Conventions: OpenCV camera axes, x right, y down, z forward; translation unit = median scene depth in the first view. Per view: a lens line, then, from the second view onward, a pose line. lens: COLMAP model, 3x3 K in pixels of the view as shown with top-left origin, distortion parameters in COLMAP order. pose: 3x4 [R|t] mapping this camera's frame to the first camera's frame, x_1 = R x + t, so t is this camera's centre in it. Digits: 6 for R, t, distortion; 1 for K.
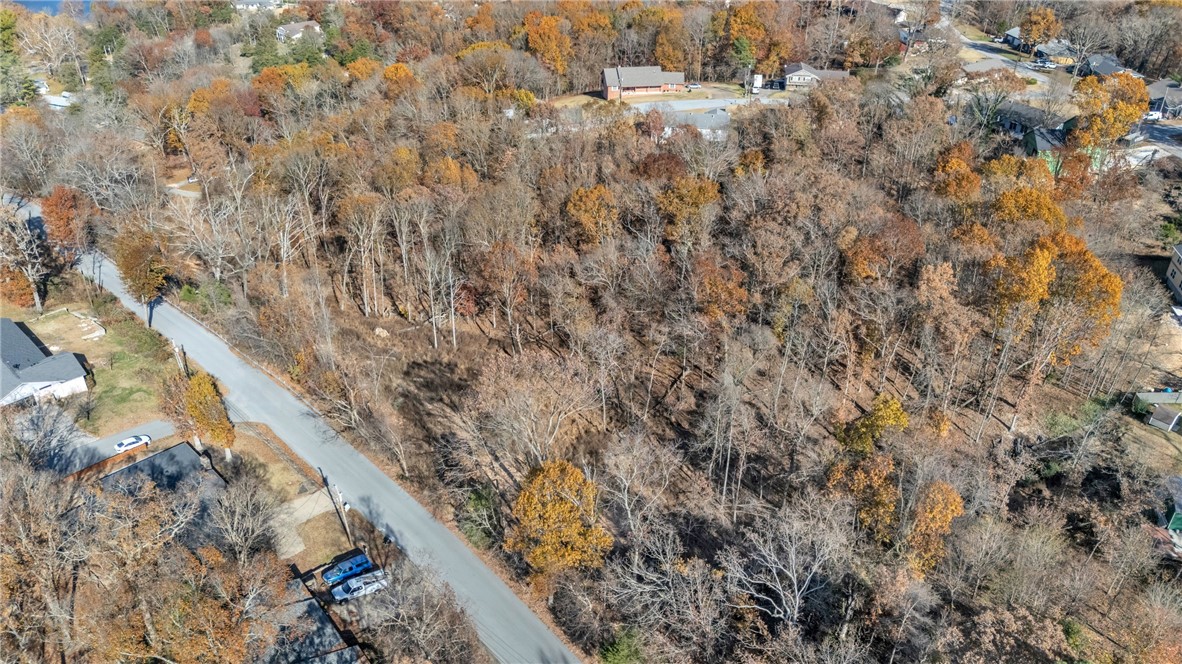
lens RADIAL K [[876.7, 0, 589.7], [0, 876.7, 327.9], [0, 0, 1]] dist [0.062750, -0.053044]
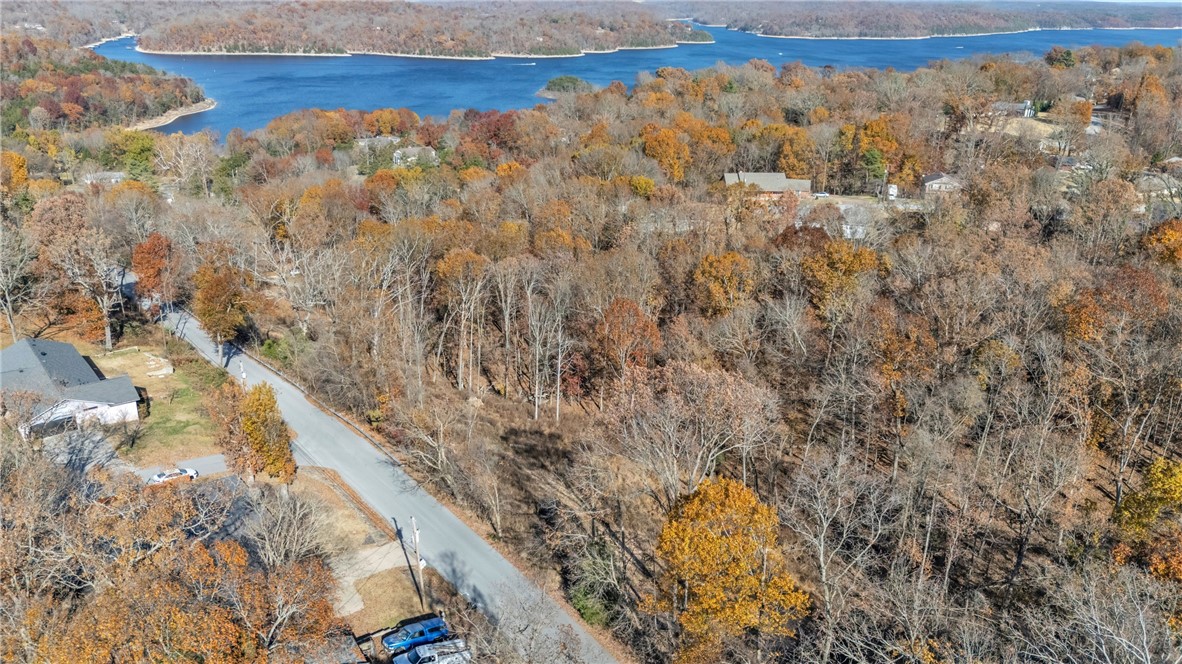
lens RADIAL K [[876.7, 0, 593.6], [0, 876.7, 338.5], [0, 0, 1]] dist [0.062750, -0.053044]
pose [[0.994182, 0.052797, -0.093889, -0.047483], [-0.068162, 0.983287, -0.168824, 0.093873], [0.083407, 0.174242, 0.981164, 0.162869]]
